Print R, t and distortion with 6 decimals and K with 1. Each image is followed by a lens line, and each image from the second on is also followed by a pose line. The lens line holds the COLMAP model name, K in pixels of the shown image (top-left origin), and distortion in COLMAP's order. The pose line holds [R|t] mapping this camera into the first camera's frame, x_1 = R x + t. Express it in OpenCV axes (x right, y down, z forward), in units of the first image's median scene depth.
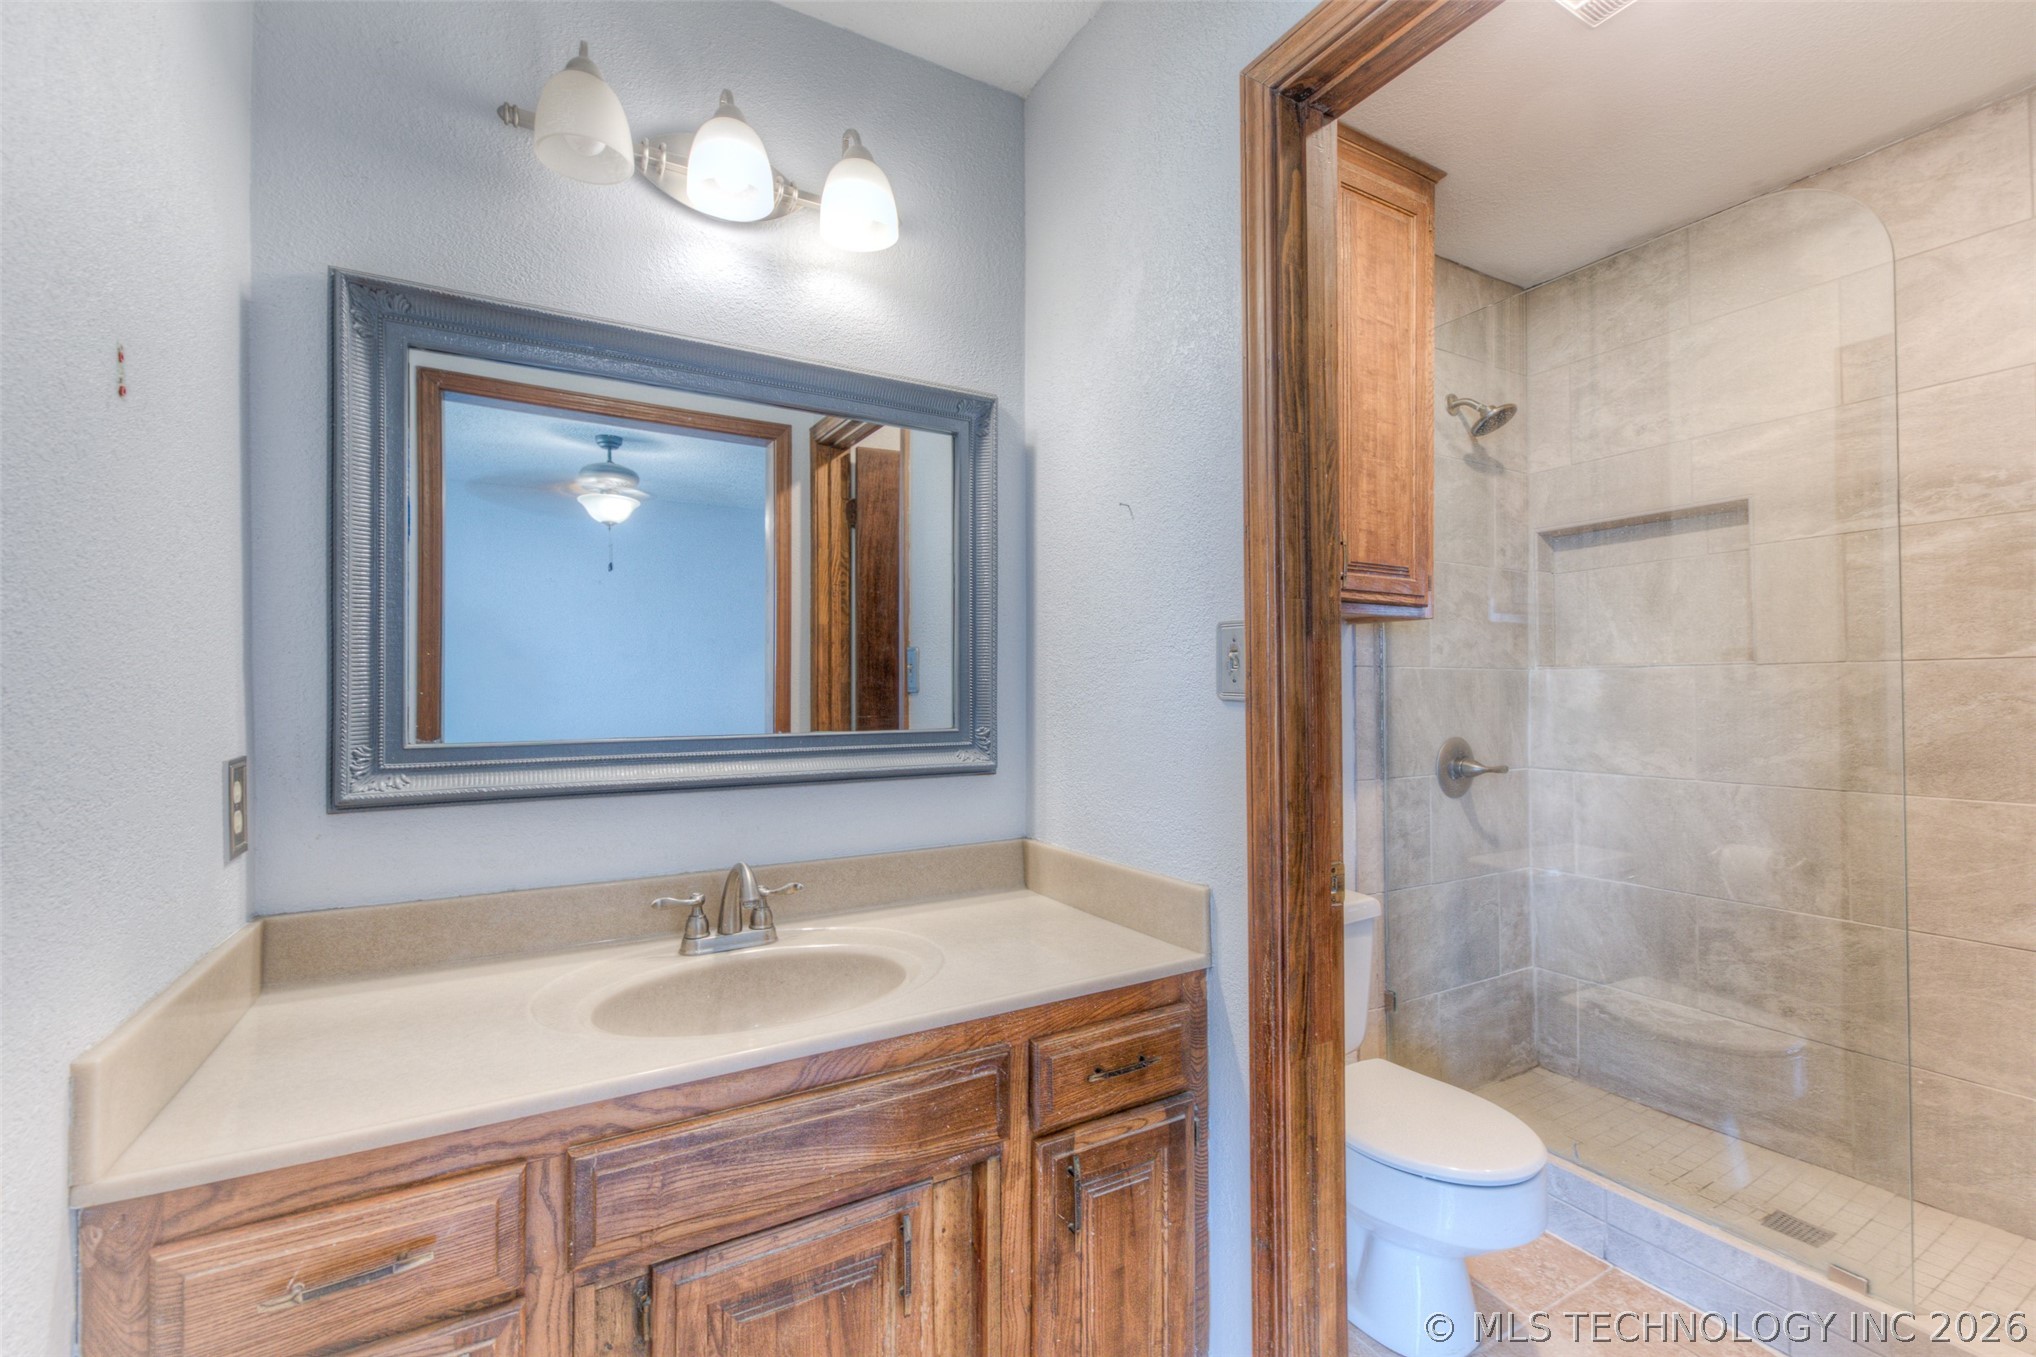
lens RADIAL K [[862.8, 0, 1018.0], [0, 862.8, 681.4], [0, 0, 1]] dist [0.009757, -0.001558]
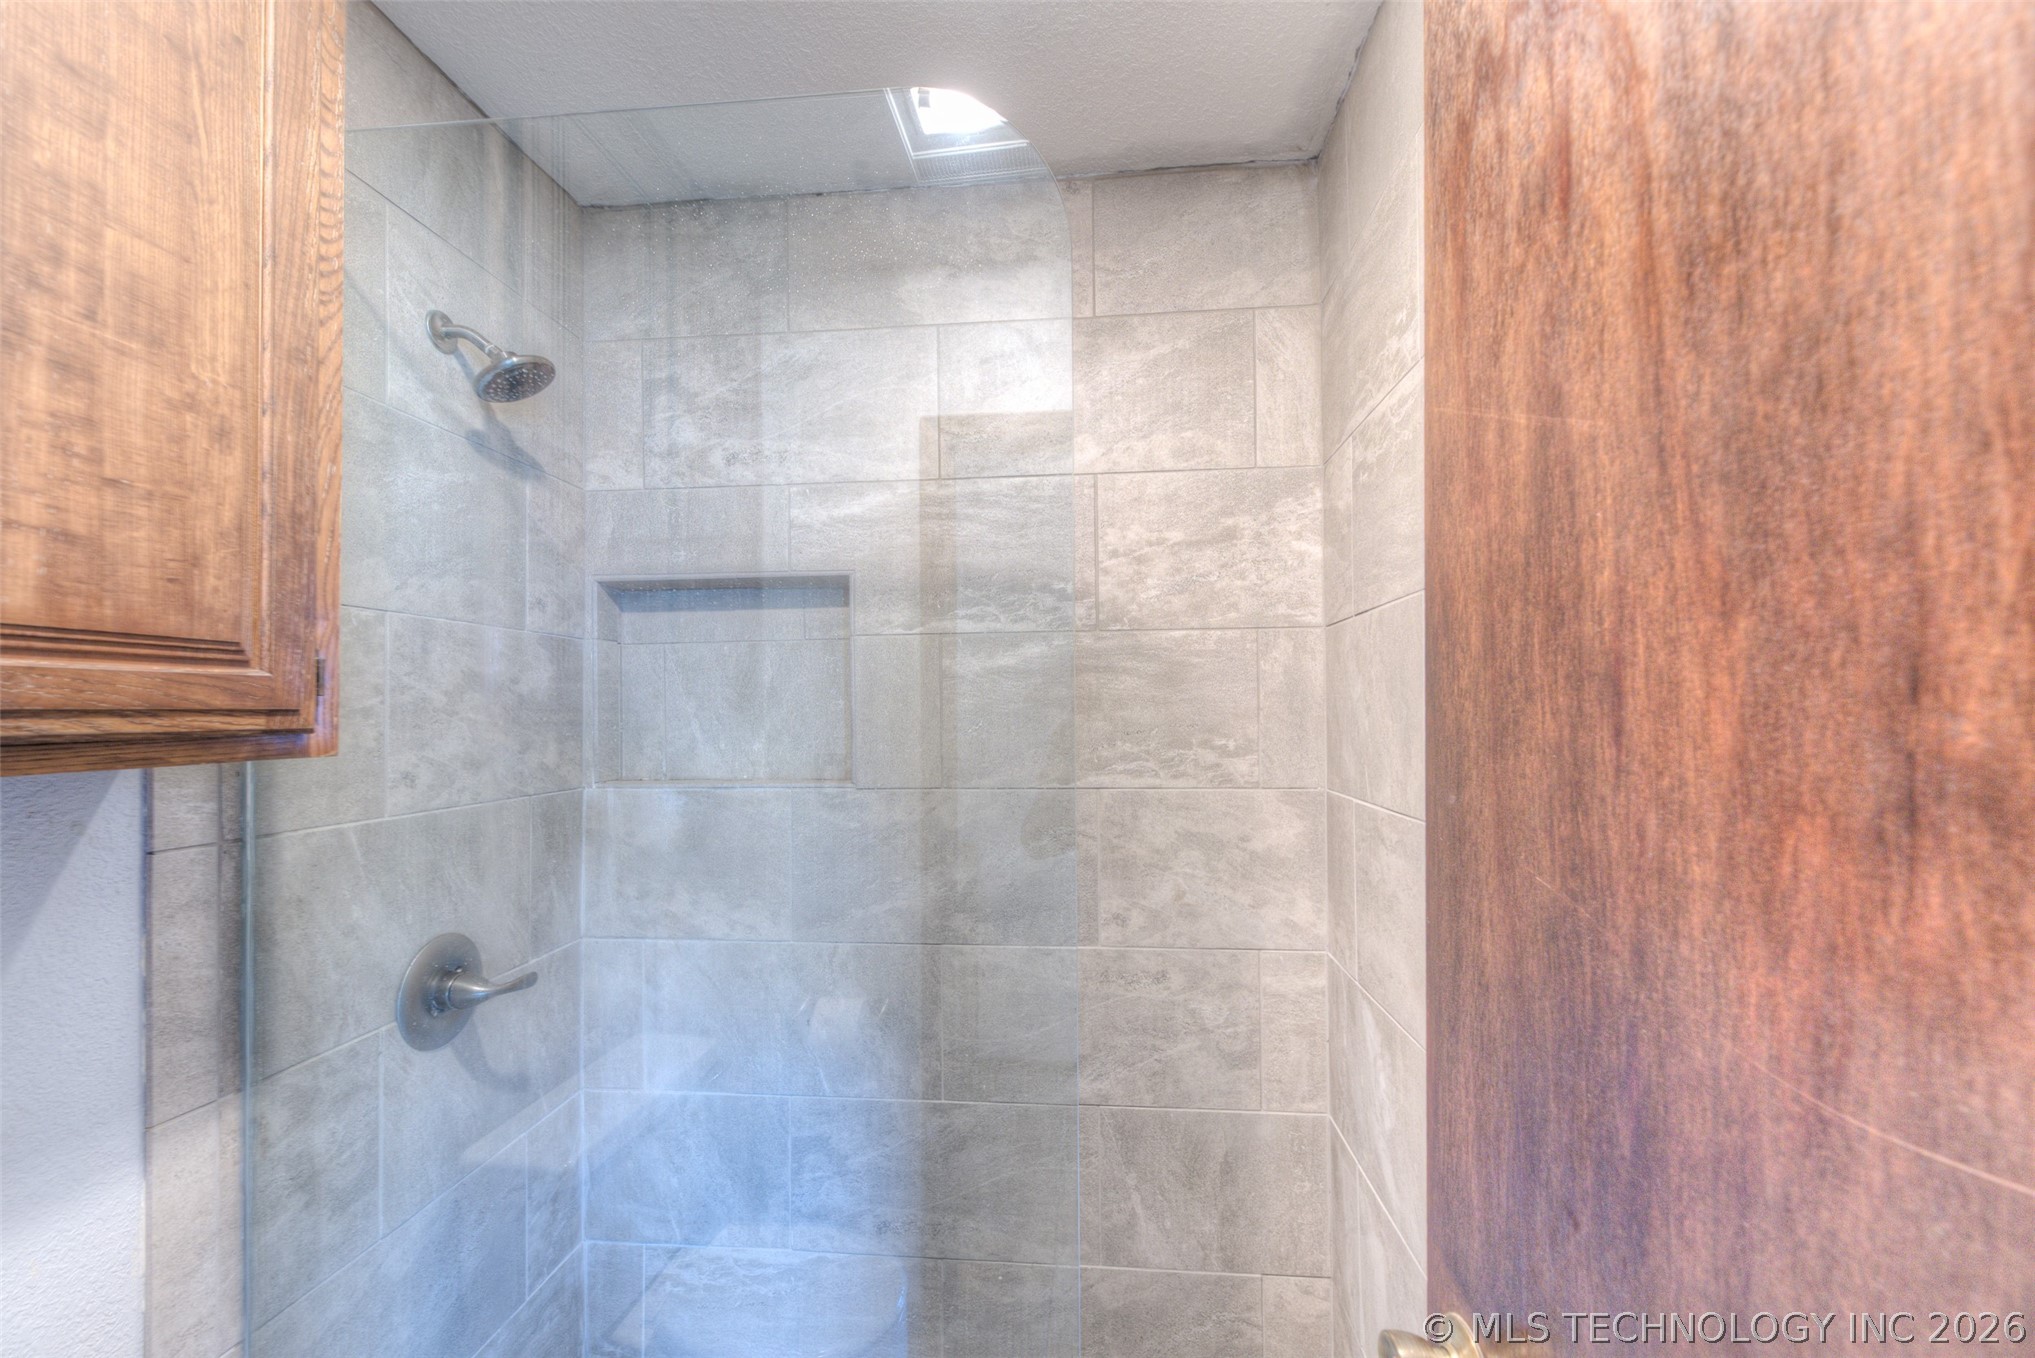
lens RADIAL K [[862.3, 0, 1019.4], [0, 862.3, 696.7], [0, 0, 1]] dist [0.009757, -0.001558]
pose [[0.574716, 0.013031, 0.818249, 0.272266], [-0.003775, 0.999905, -0.013273, -0.084080], [-0.818345, 0.004540, 0.574710, 0.394495]]
